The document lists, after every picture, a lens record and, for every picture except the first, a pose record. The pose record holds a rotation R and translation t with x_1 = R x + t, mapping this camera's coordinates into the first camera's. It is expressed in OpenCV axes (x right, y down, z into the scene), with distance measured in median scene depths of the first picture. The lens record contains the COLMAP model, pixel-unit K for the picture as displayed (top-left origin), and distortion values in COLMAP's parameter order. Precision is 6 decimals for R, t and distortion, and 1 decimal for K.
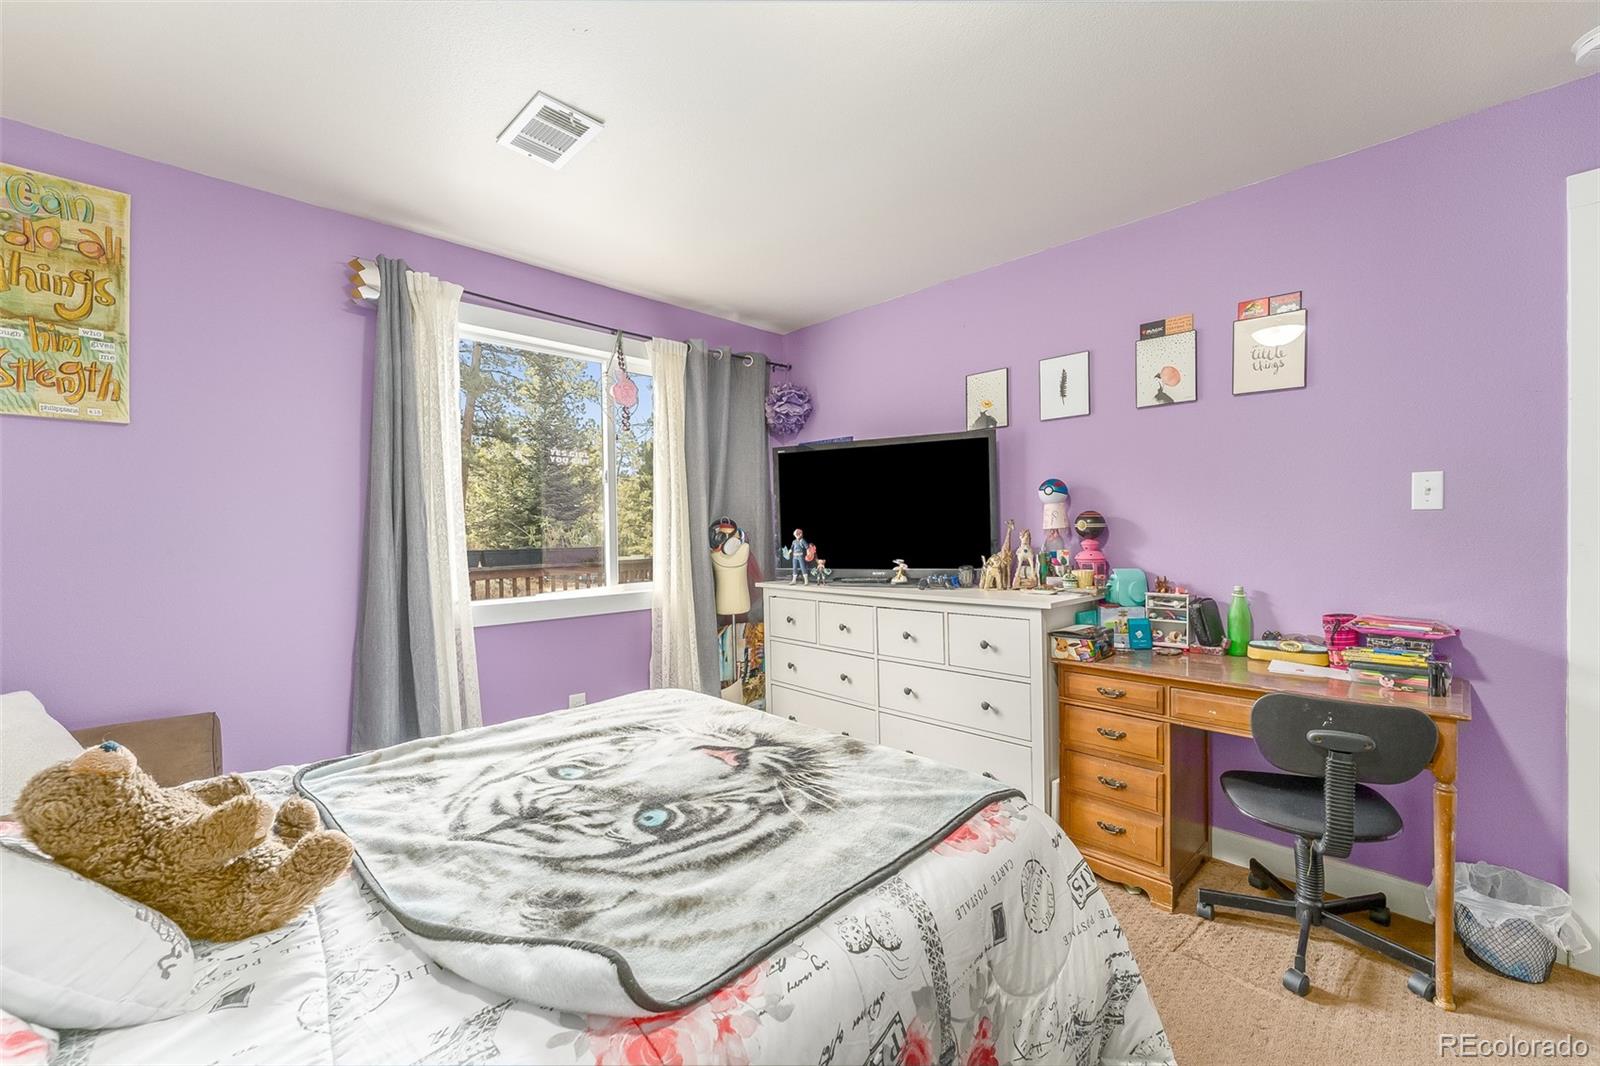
lens RADIAL K [[644.1, 0, 800.7], [0, 644.1, 533.4], [0, 0, 1]] dist [-0.013911, -0.000220]
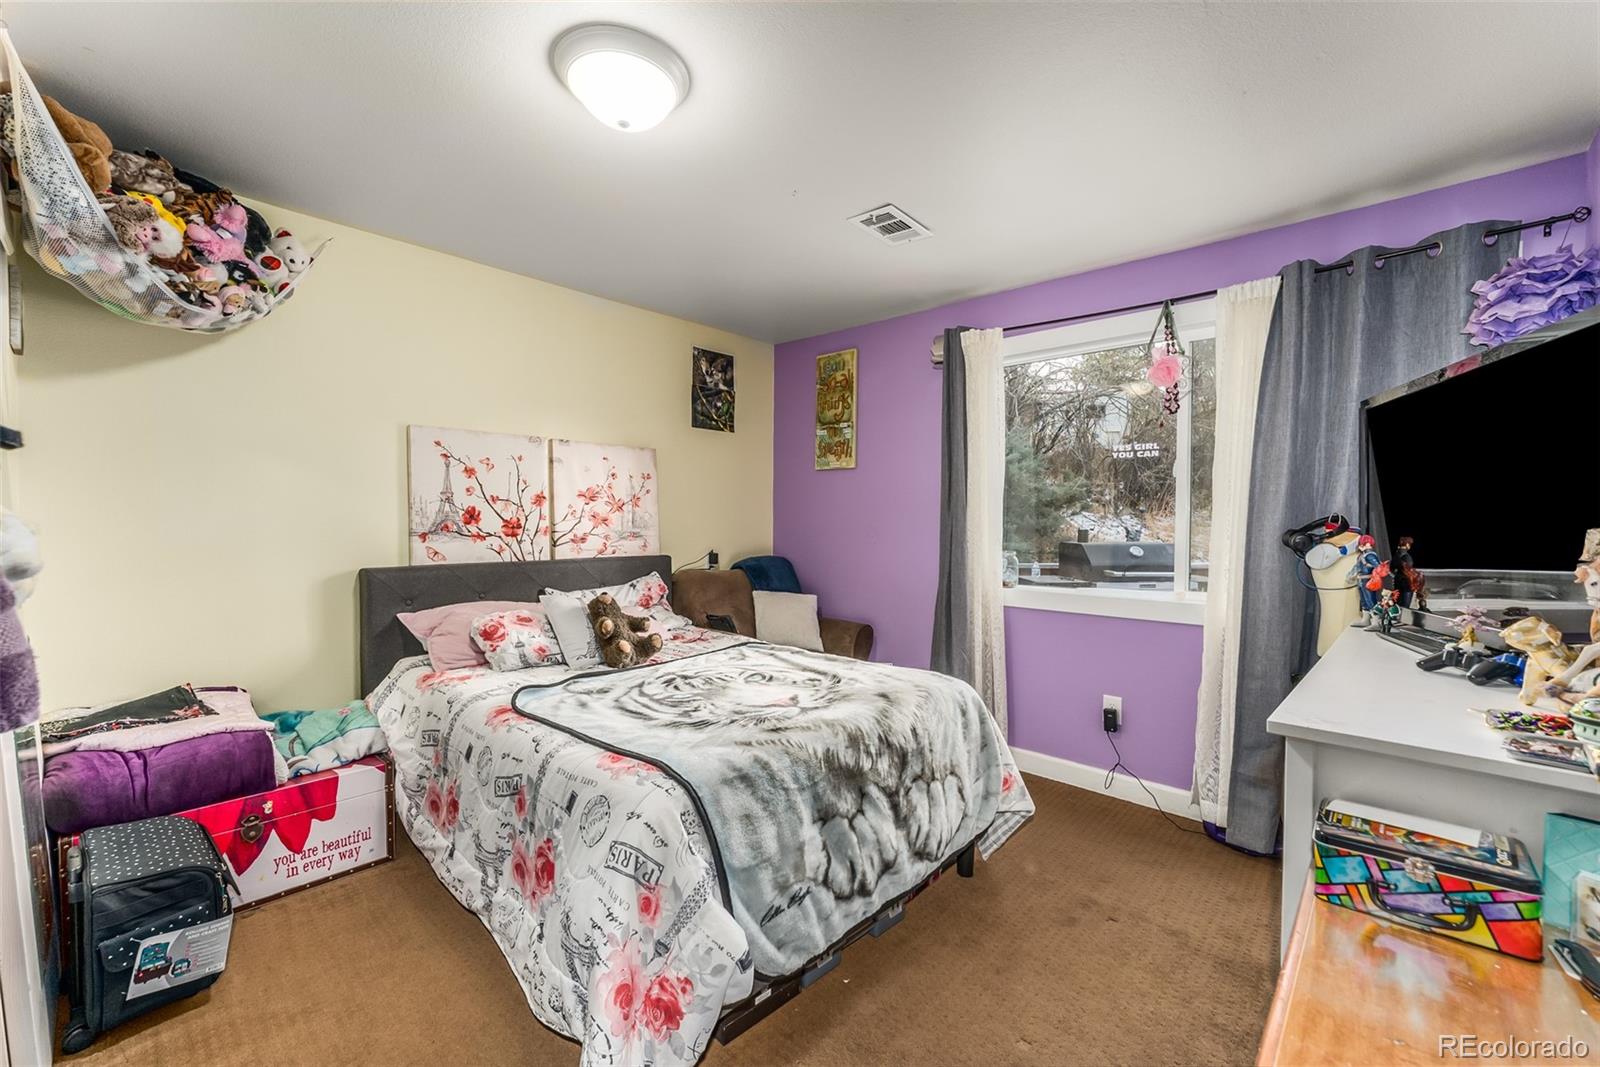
lens RADIAL K [[644.1, 0, 800.6], [0, 644.1, 534.6], [0, 0, 1]] dist [-0.013911, -0.000220]
pose [[0.057335, 0.035889, -0.997710, 1.320509], [-0.010192, 0.999323, 0.035361, -0.053299], [0.998303, 0.008141, 0.057662, 1.054211]]
